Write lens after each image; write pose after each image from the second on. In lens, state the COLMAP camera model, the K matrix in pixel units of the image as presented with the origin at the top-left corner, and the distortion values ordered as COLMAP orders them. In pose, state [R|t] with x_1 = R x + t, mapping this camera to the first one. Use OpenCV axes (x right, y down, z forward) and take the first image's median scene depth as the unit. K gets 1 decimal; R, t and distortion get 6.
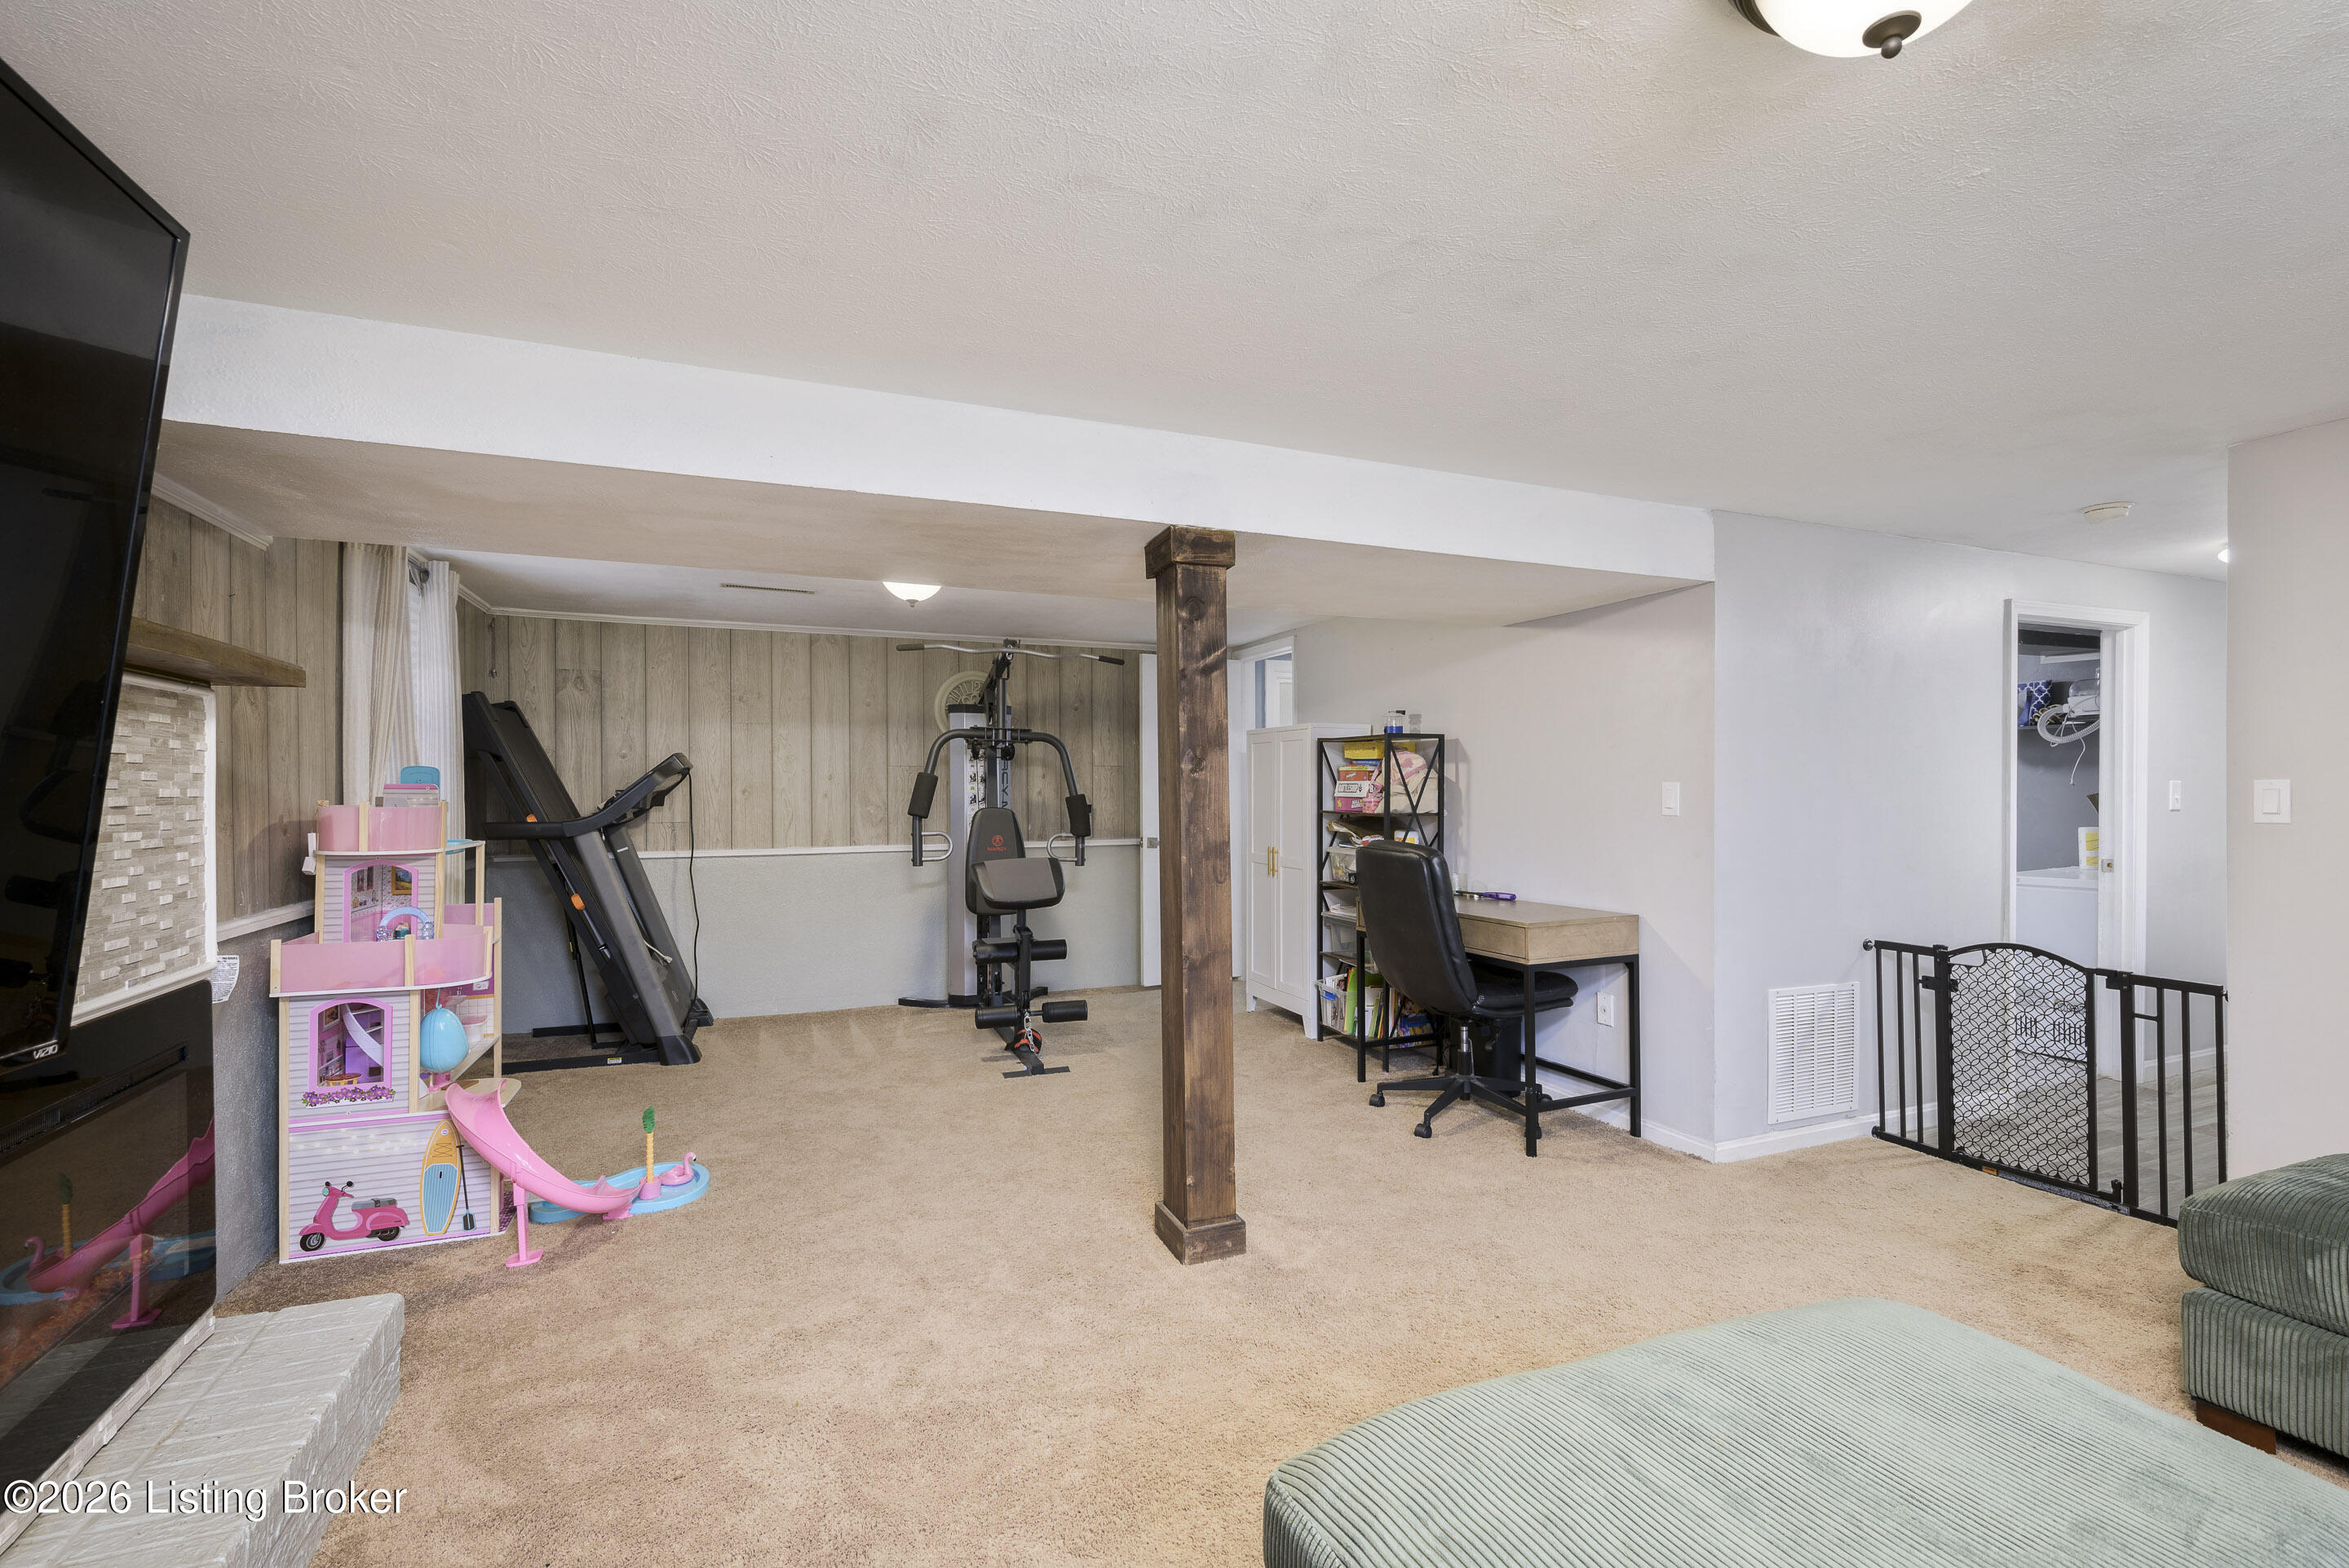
lens RADIAL K [[1083.0, 0, 1180.1], [0, 1083.0, 790.5], [0, 0, 1]] dist [-0.001125, 0.000043]
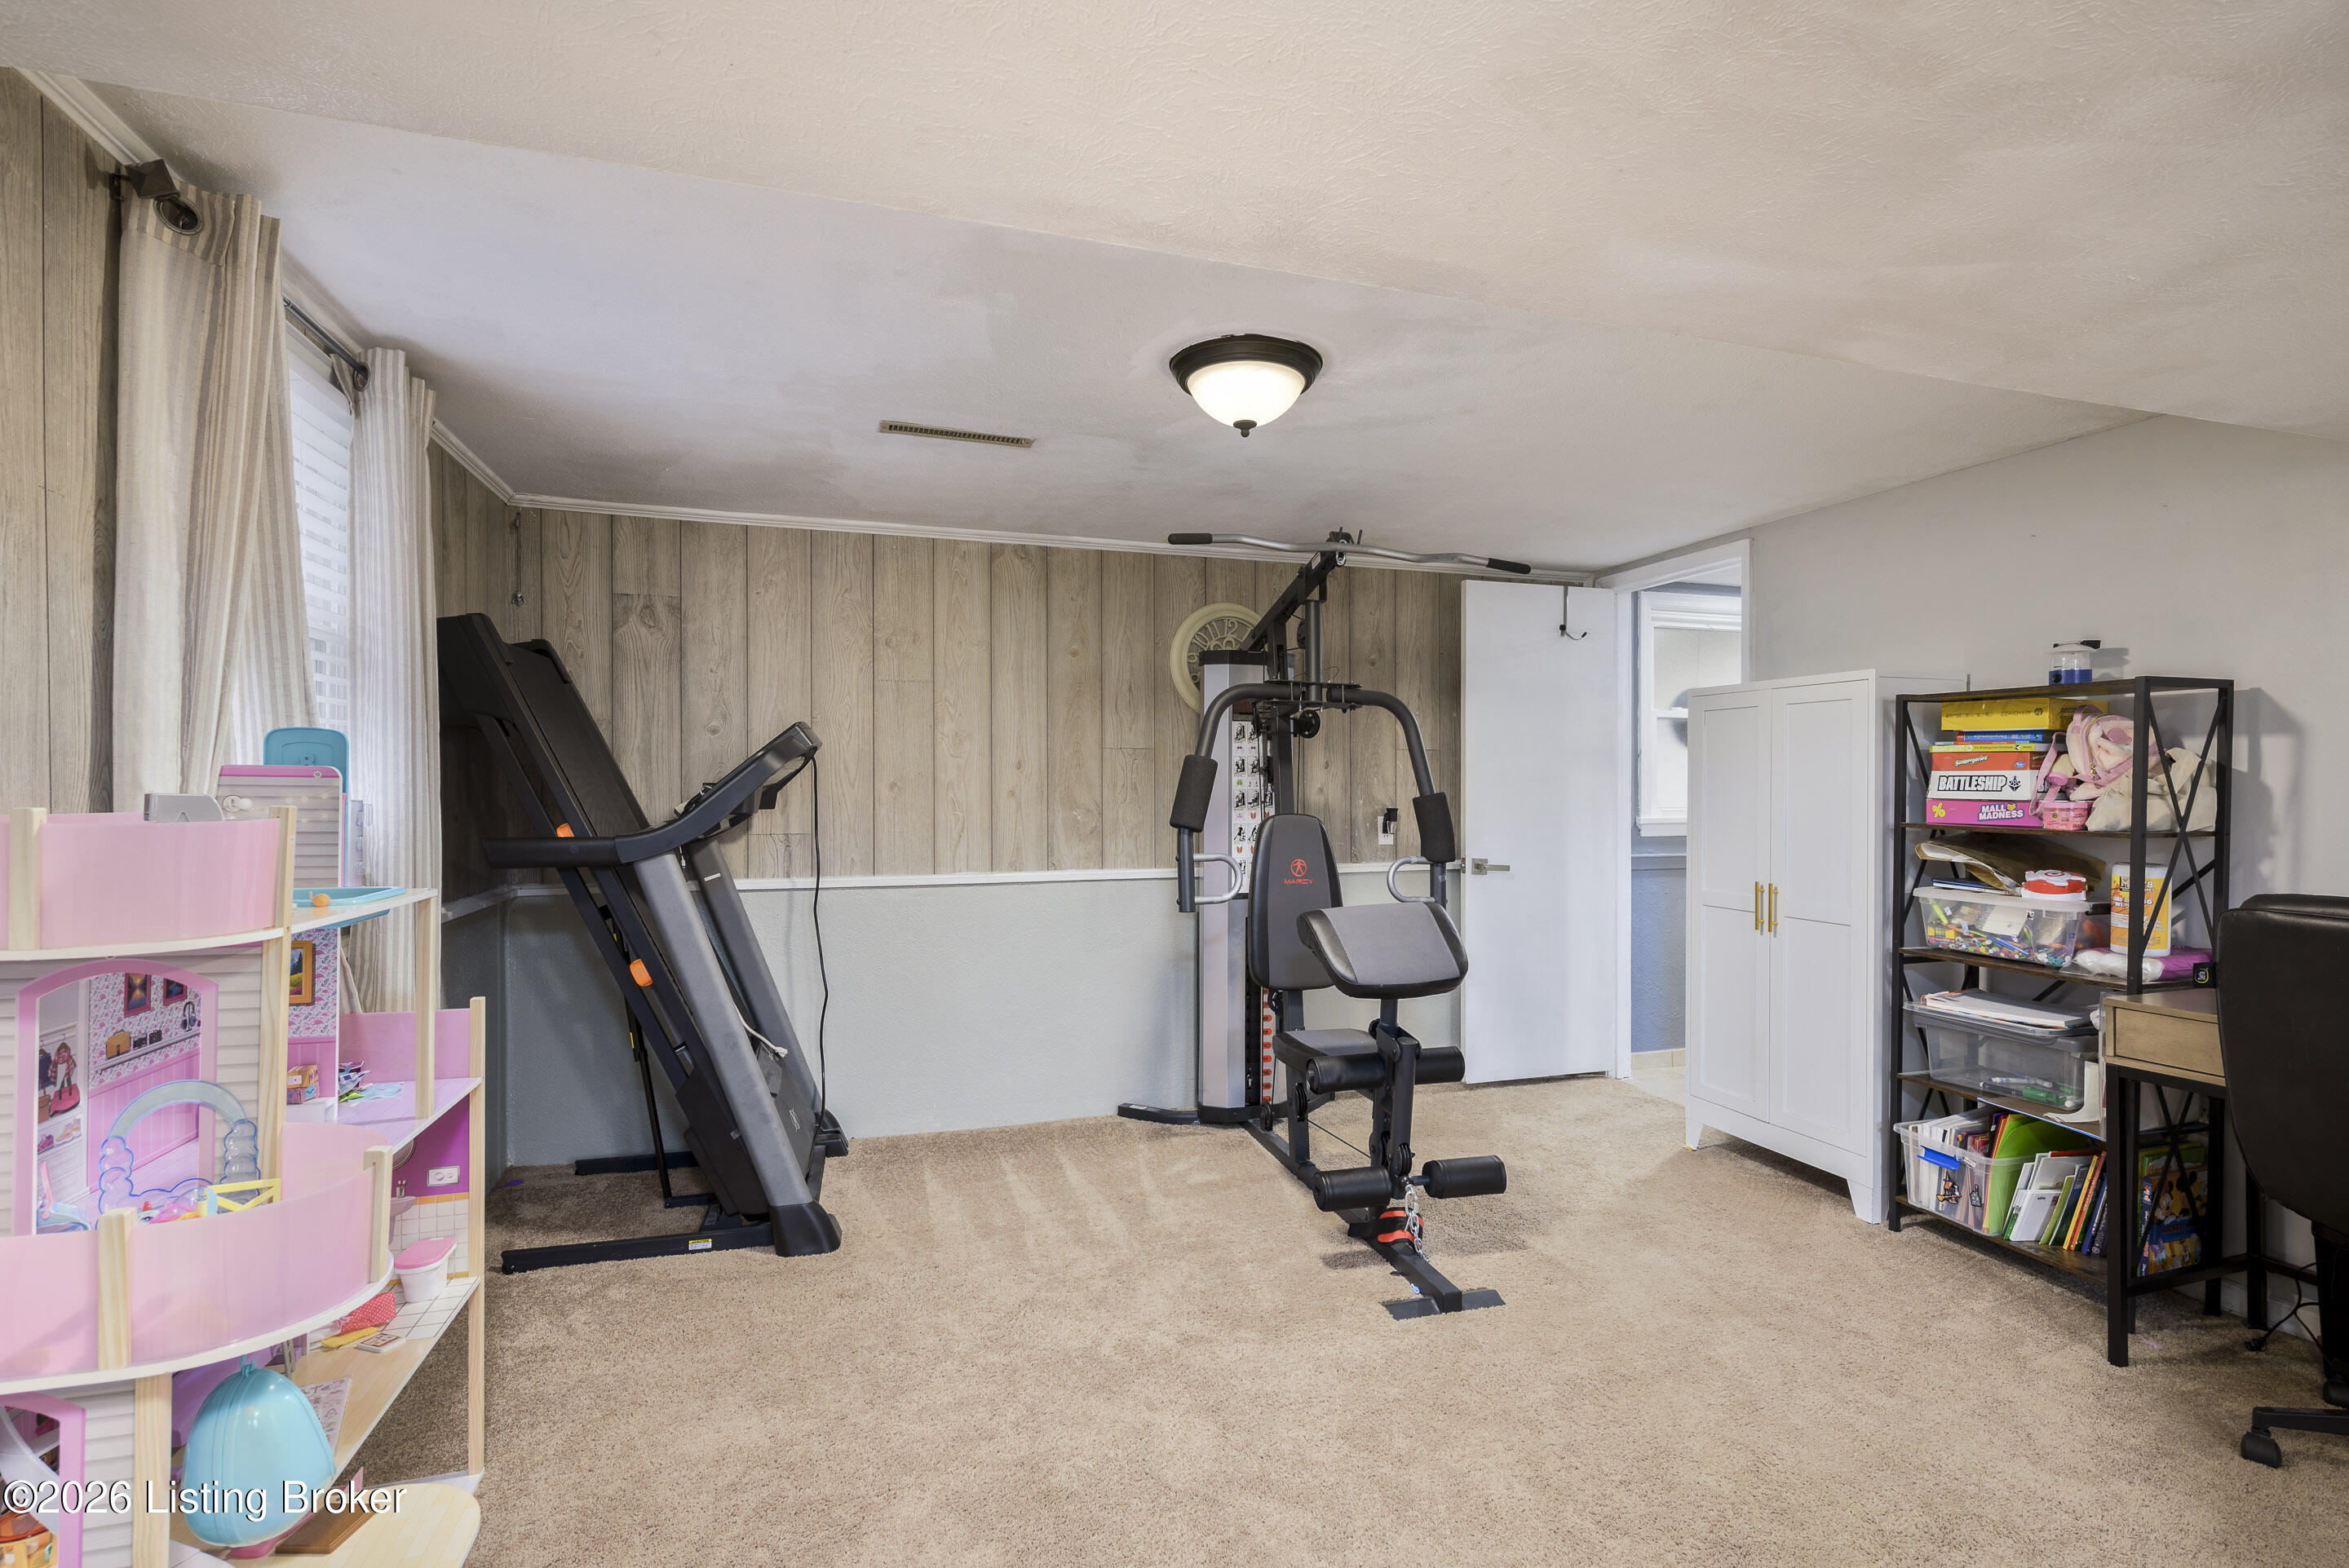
lens RADIAL K [[1169.9, 0, 1178.2], [0, 1169.9, 787.9], [0, 0, 1]] dist [0.003810, 0.000063]
pose [[0.995826, 0.003123, -0.091216, -0.196972], [-0.003103, 0.999995, 0.000362, 0.001240], [0.091217, -0.000077, 0.995831, 0.372420]]
